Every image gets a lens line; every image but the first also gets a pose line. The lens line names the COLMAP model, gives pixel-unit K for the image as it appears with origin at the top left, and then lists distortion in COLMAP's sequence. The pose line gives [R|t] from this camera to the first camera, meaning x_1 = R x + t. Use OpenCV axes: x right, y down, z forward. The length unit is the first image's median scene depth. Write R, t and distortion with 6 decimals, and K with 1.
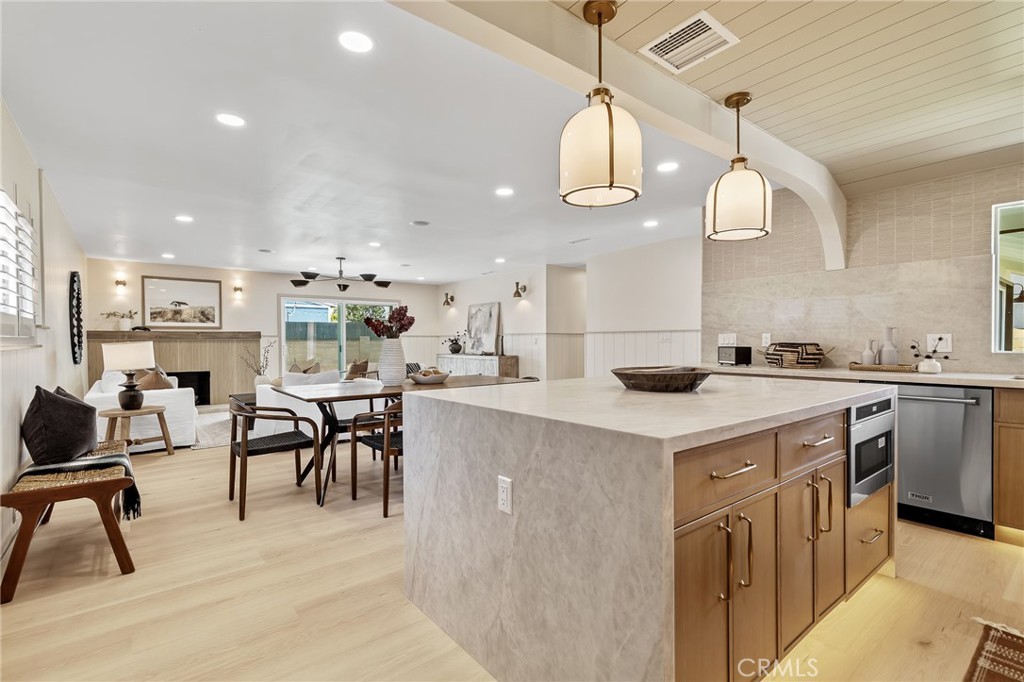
lens RADIAL K [[477.0, 0, 508.6], [0, 477.0, 342.1], [0, 0, 1]] dist [0.018879, -0.000987]
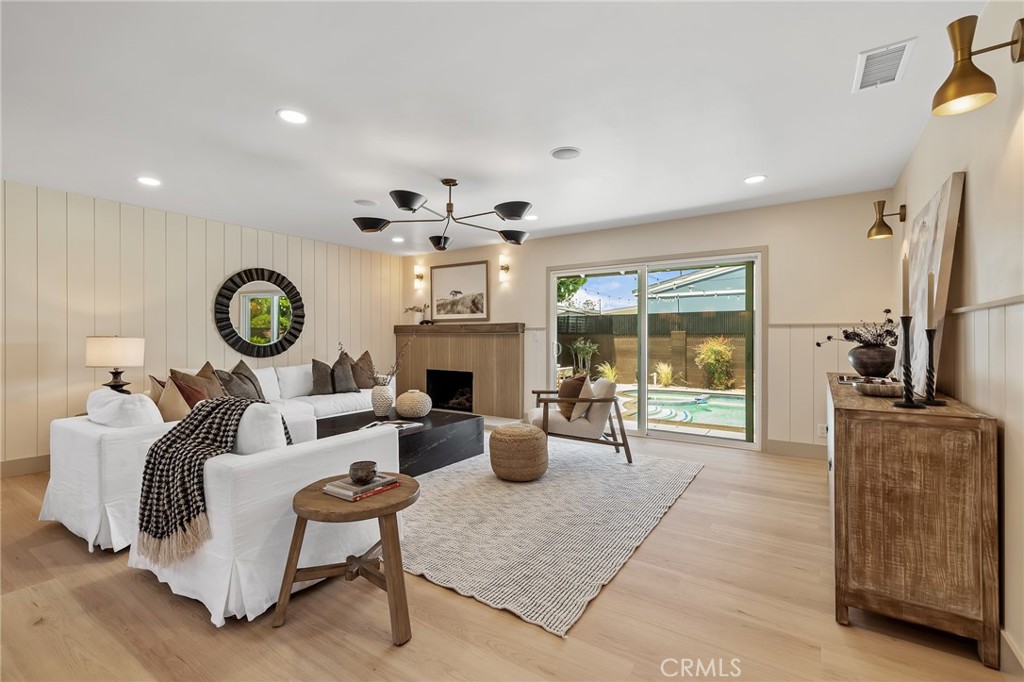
lens RADIAL K [[460.3, 0, 509.3], [0, 460.3, 336.1], [0, 0, 1]] dist [0.008183, -0.000162]
pose [[0.302788, 0.004488, -0.953047, 0.276028], [-0.004589, 0.999984, 0.003251, -0.008345], [0.953047, 0.003389, 0.302804, 1.576003]]
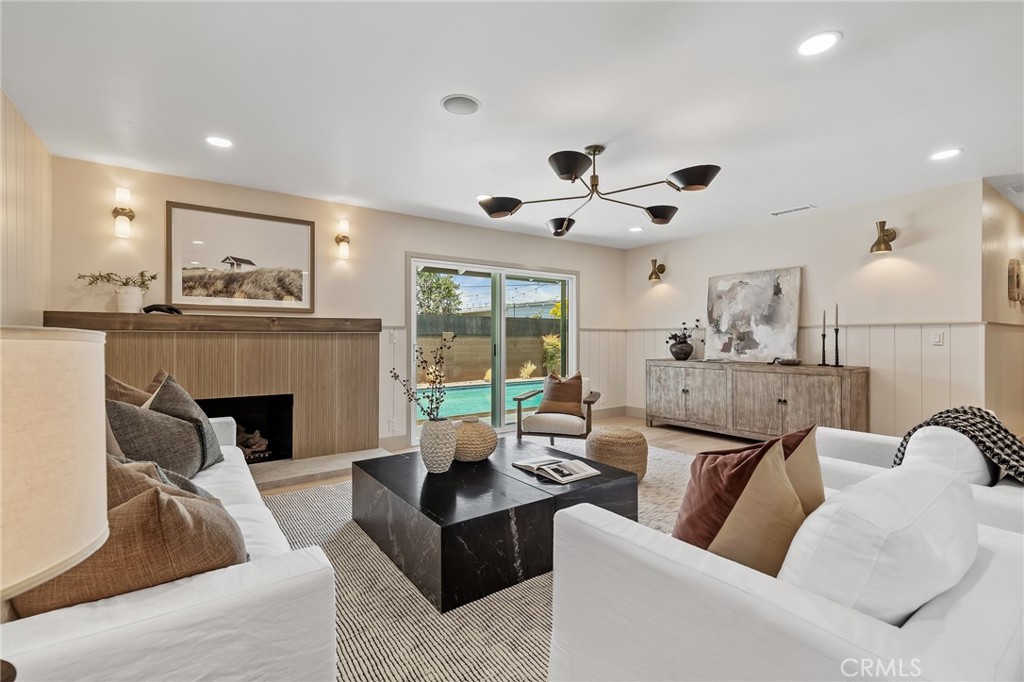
lens RADIAL K [[460.3, 0, 509.3], [0, 460.3, 336.1], [0, 0, 1]] dist [0.008183, -0.000162]
pose [[0.998560, 0.004837, -0.053428, -0.699771], [-0.005213, 0.999963, -0.006903, 0.000742], [0.053393, 0.007172, 0.998548, 0.994507]]
